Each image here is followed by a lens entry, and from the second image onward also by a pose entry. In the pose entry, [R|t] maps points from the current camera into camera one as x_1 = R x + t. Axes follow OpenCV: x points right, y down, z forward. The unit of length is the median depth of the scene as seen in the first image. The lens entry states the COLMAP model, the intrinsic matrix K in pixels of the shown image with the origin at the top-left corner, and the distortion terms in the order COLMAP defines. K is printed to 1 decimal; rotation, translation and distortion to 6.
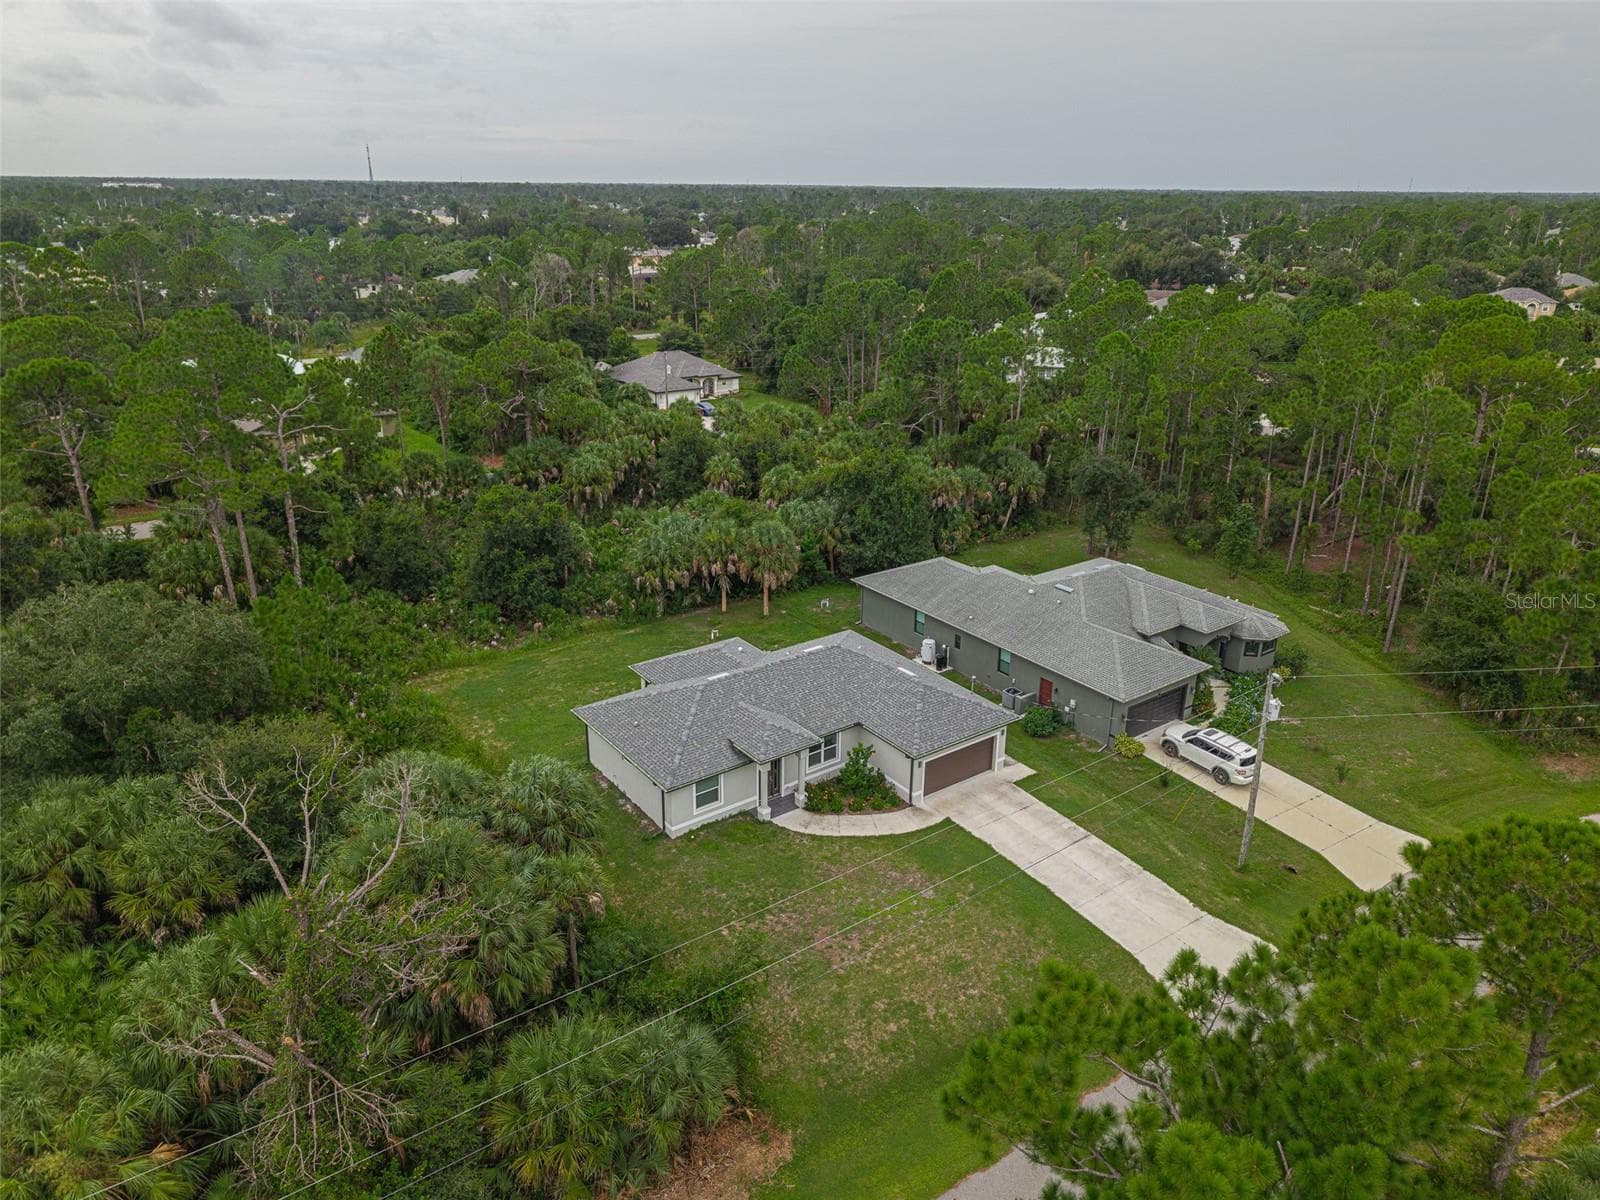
lens RADIAL K [[1069.5, 0, 800.0], [0, 1069.5, 600.0], [0, 0, 1]] dist [0.038426, -0.028967]
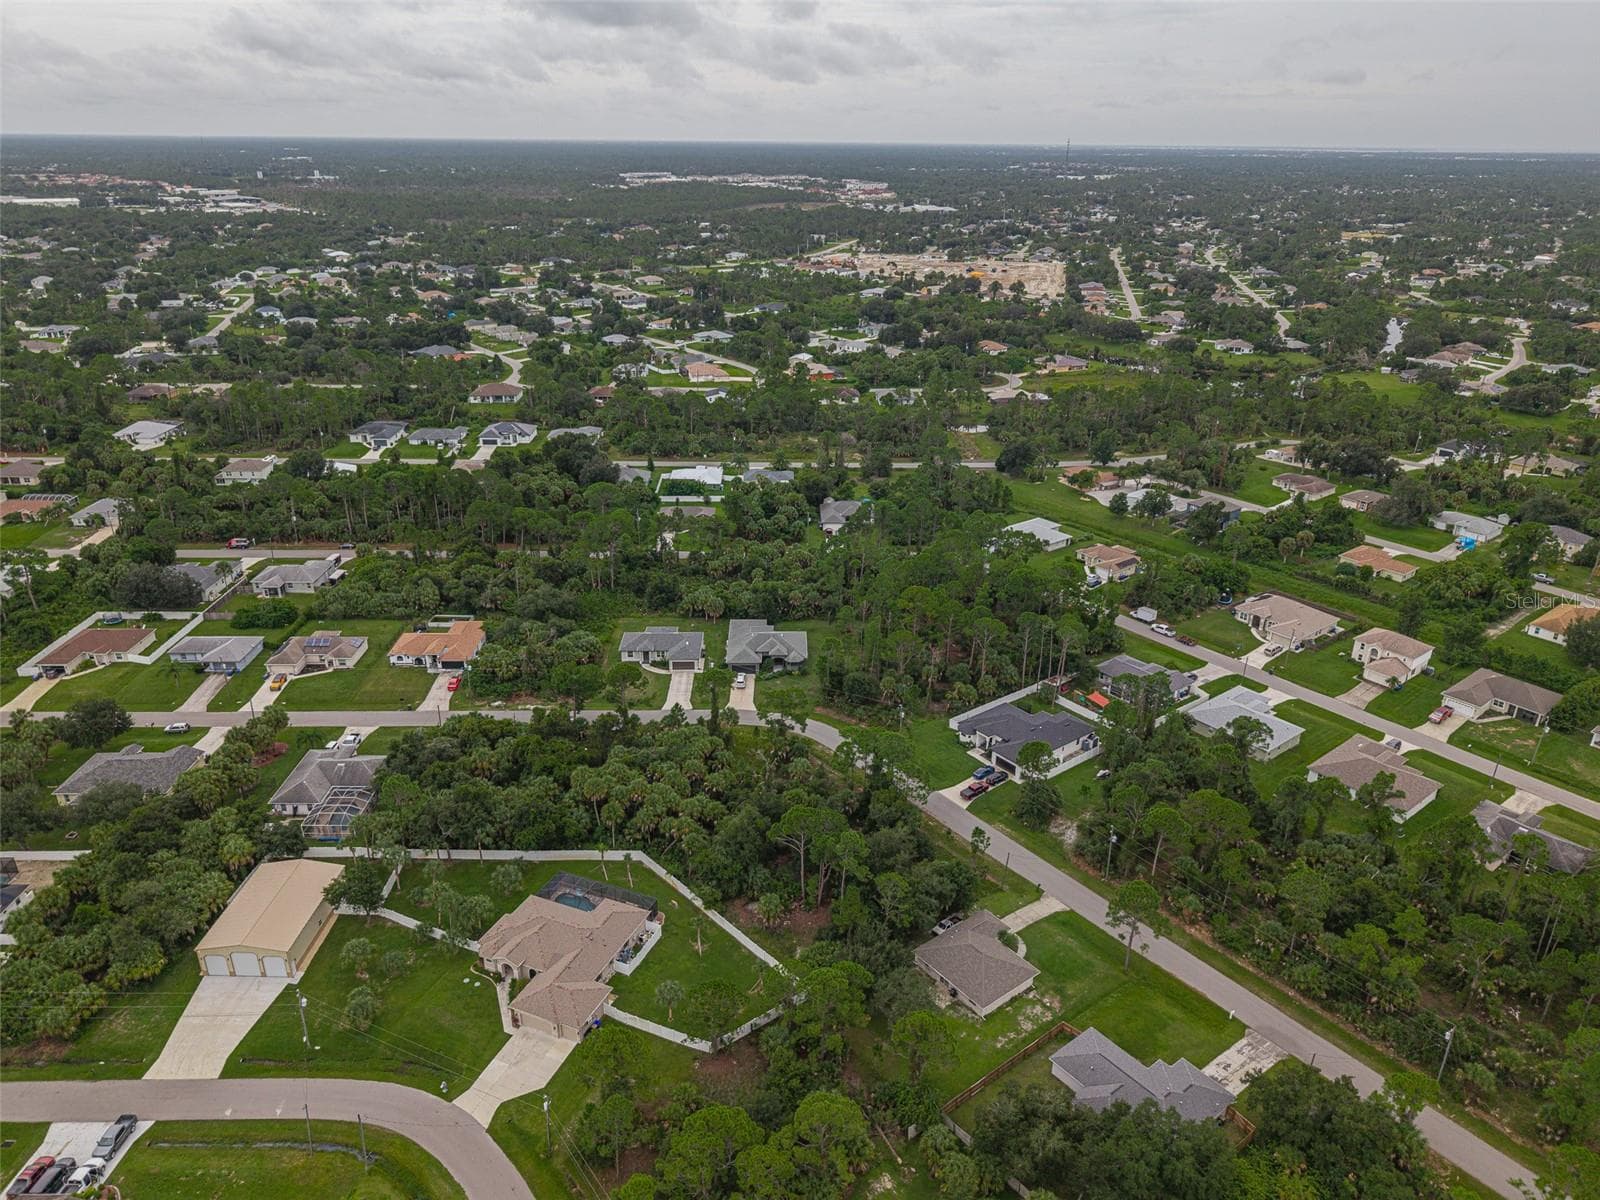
lens RADIAL K [[1069.5, 0, 800.0], [0, 1069.5, 600.0], [0, 0, 1]] dist [0.038426, -0.028967]
pose [[0.818377, 0.225759, -0.528481, 2.938520], [-0.208018, 0.973618, 0.093790, -0.650207], [0.535713, 0.033178, 0.843748, -2.580146]]
